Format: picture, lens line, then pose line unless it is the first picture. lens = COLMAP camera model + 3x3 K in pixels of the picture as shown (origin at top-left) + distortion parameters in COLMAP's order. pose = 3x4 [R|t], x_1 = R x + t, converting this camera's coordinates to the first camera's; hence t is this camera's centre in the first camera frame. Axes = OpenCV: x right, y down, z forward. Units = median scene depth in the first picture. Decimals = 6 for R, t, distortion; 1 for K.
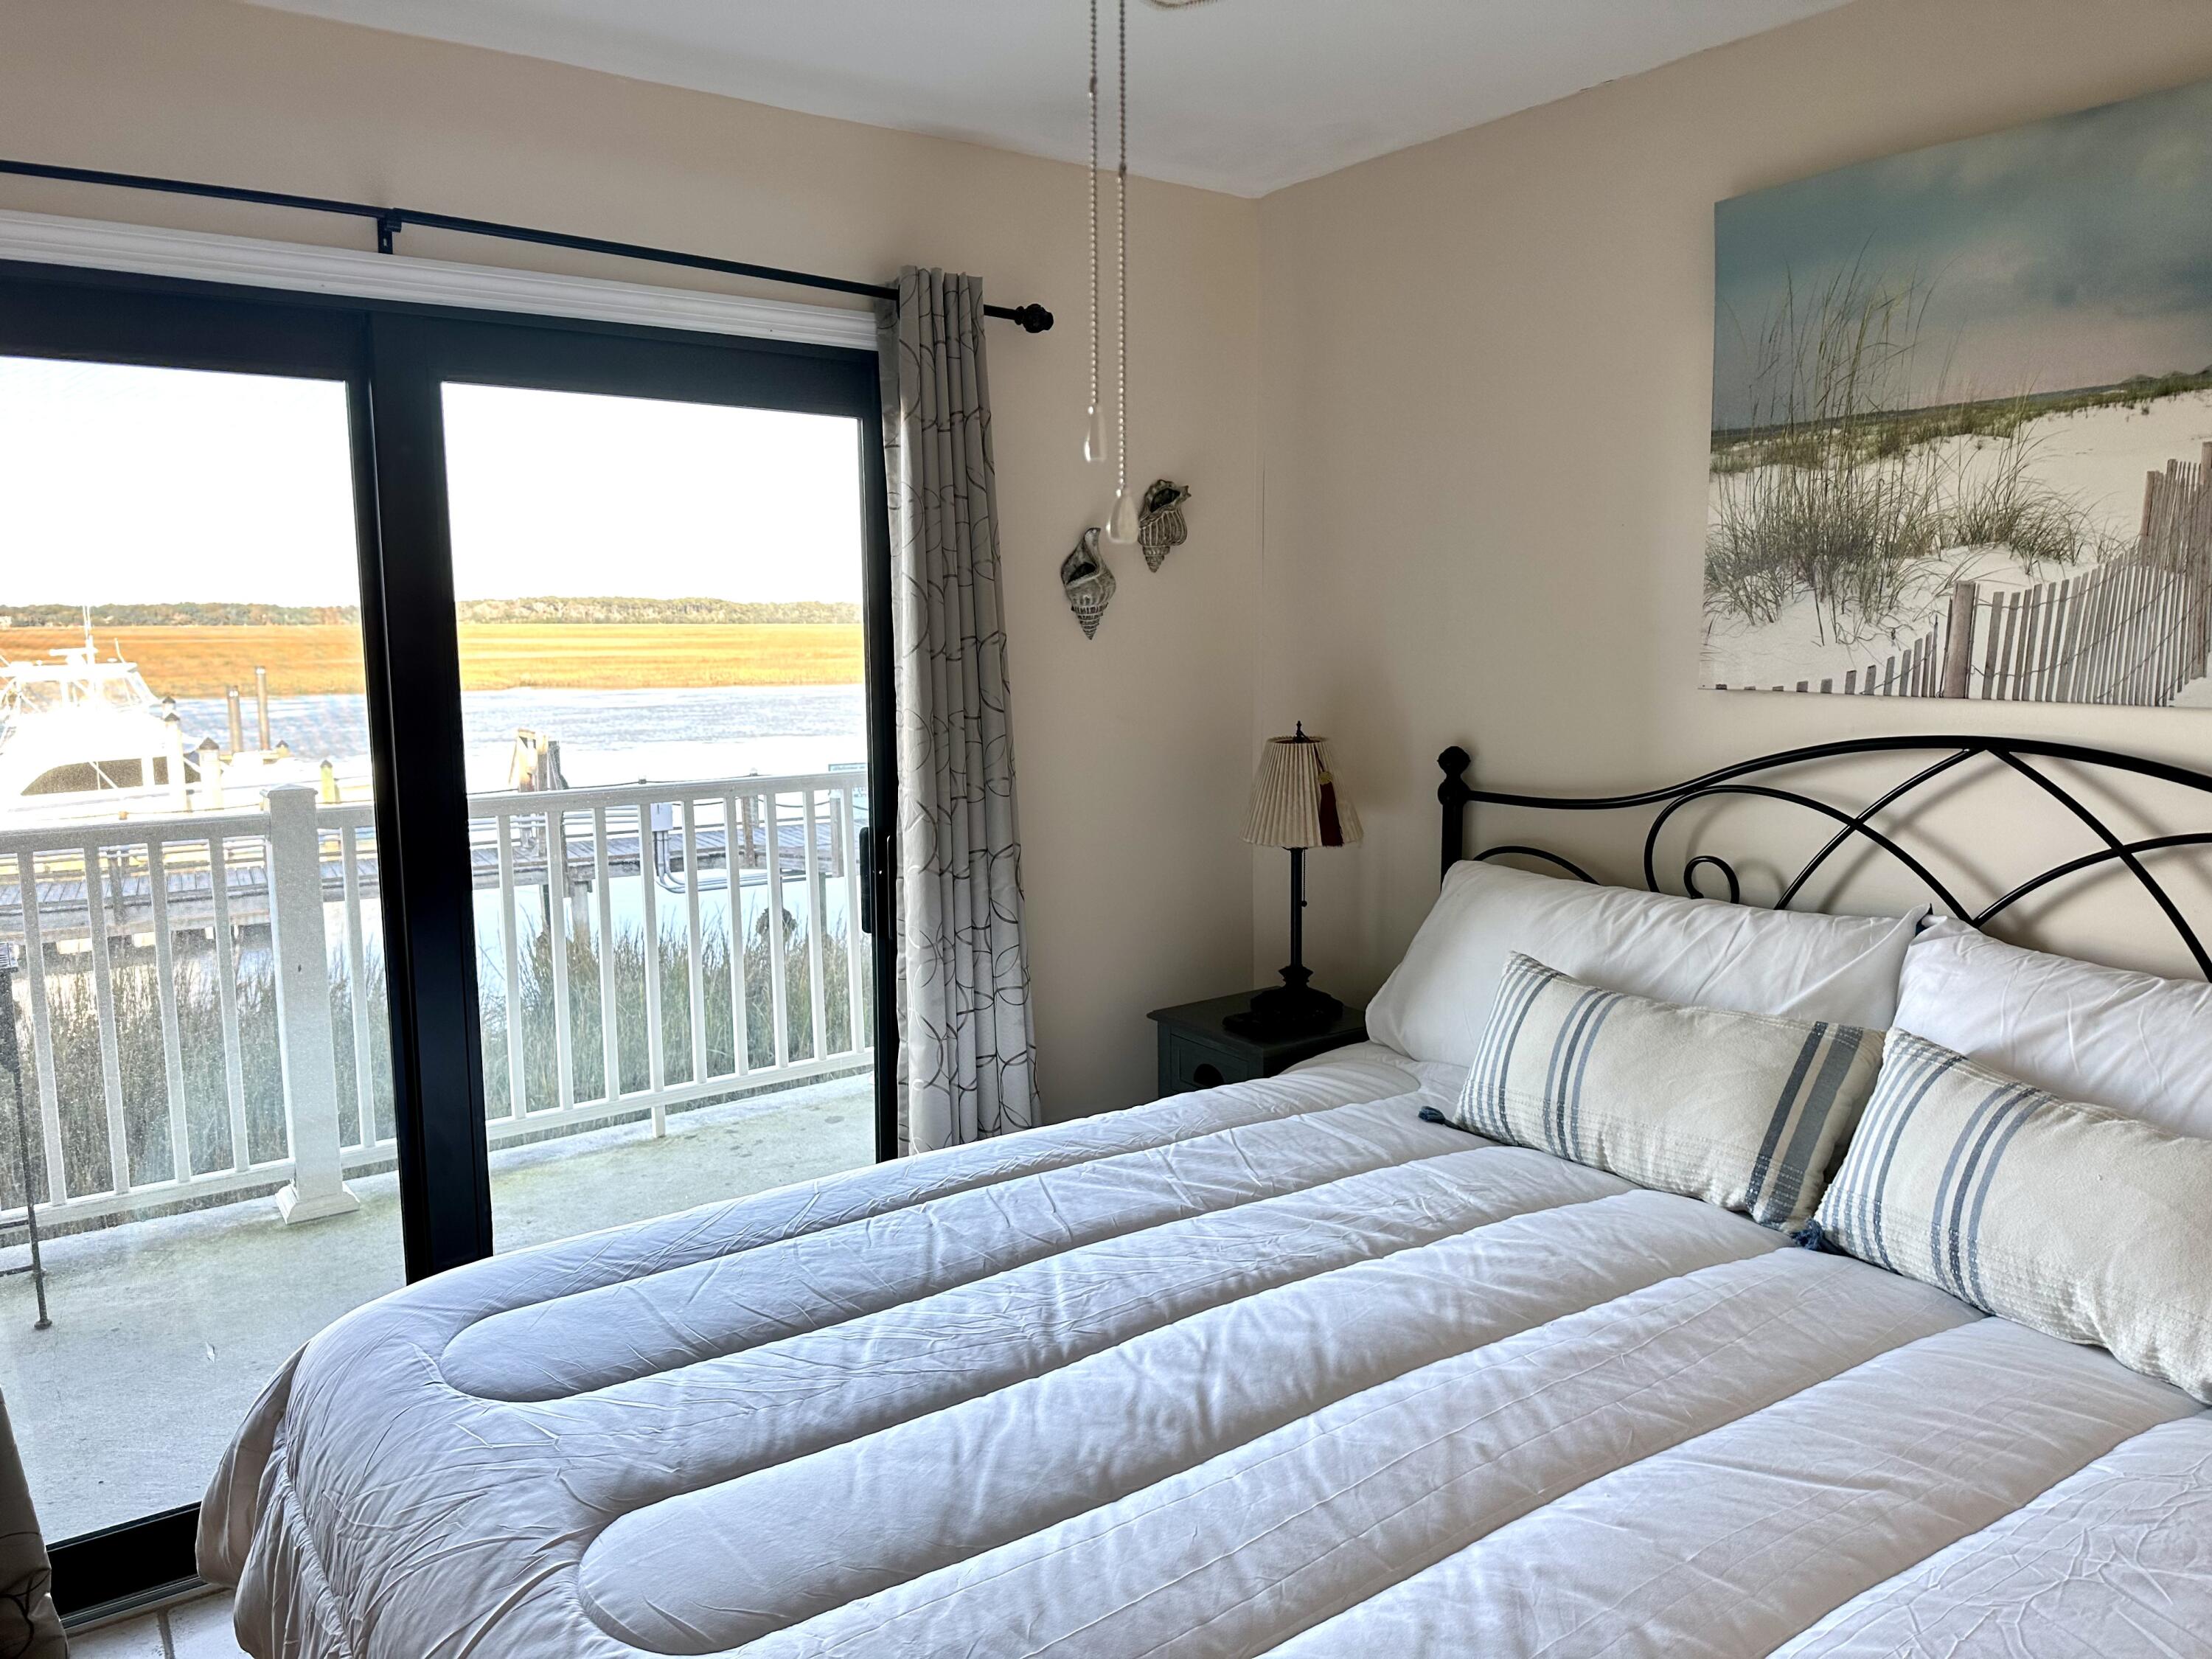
lens RADIAL K [[1567.1, 0, 1078.4], [0, 1567.1, 807.6], [0, 0, 1]] dist [0.086837, -0.114854]
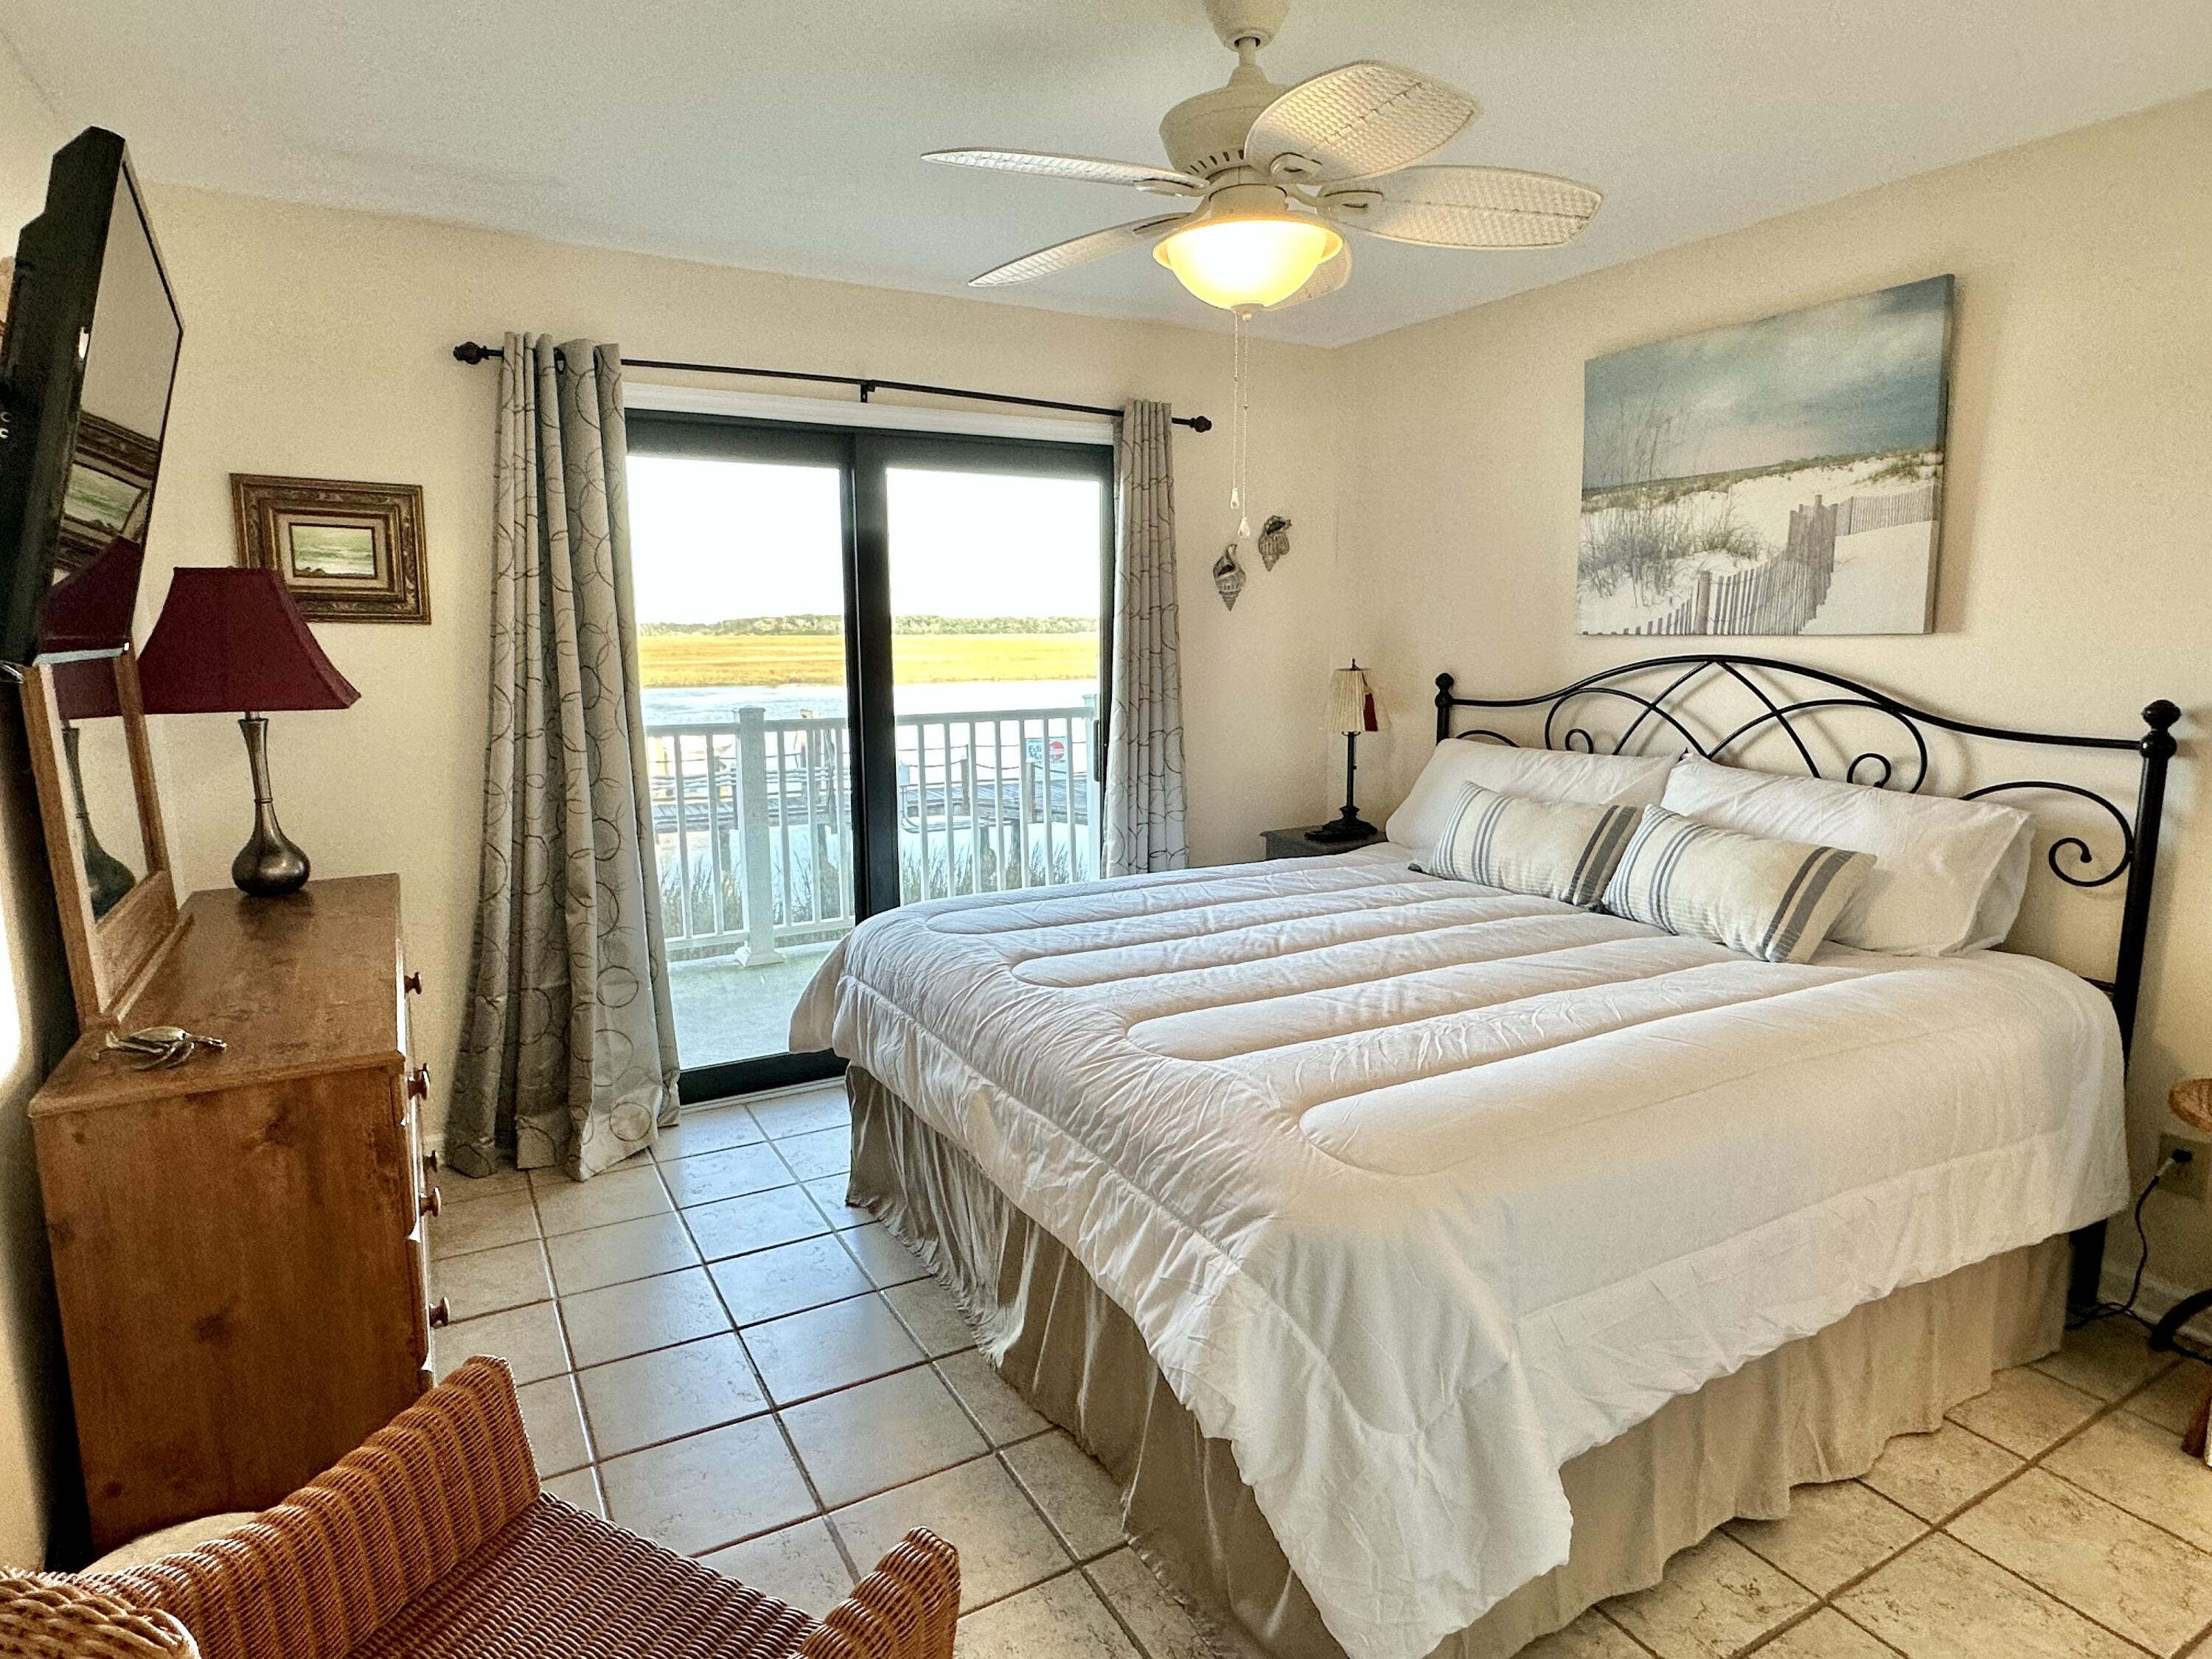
lens RADIAL K [[1254.8, 0, 1095.1], [0, 1254.8, 820.5], [0, 0, 1]] dist [-0.015086, 0.000387]
pose [[0.995160, 0.016030, -0.096949, -0.003742], [-0.013017, 0.999415, 0.031633, 0.105777], [0.097399, -0.030217, 0.994787, -0.497137]]
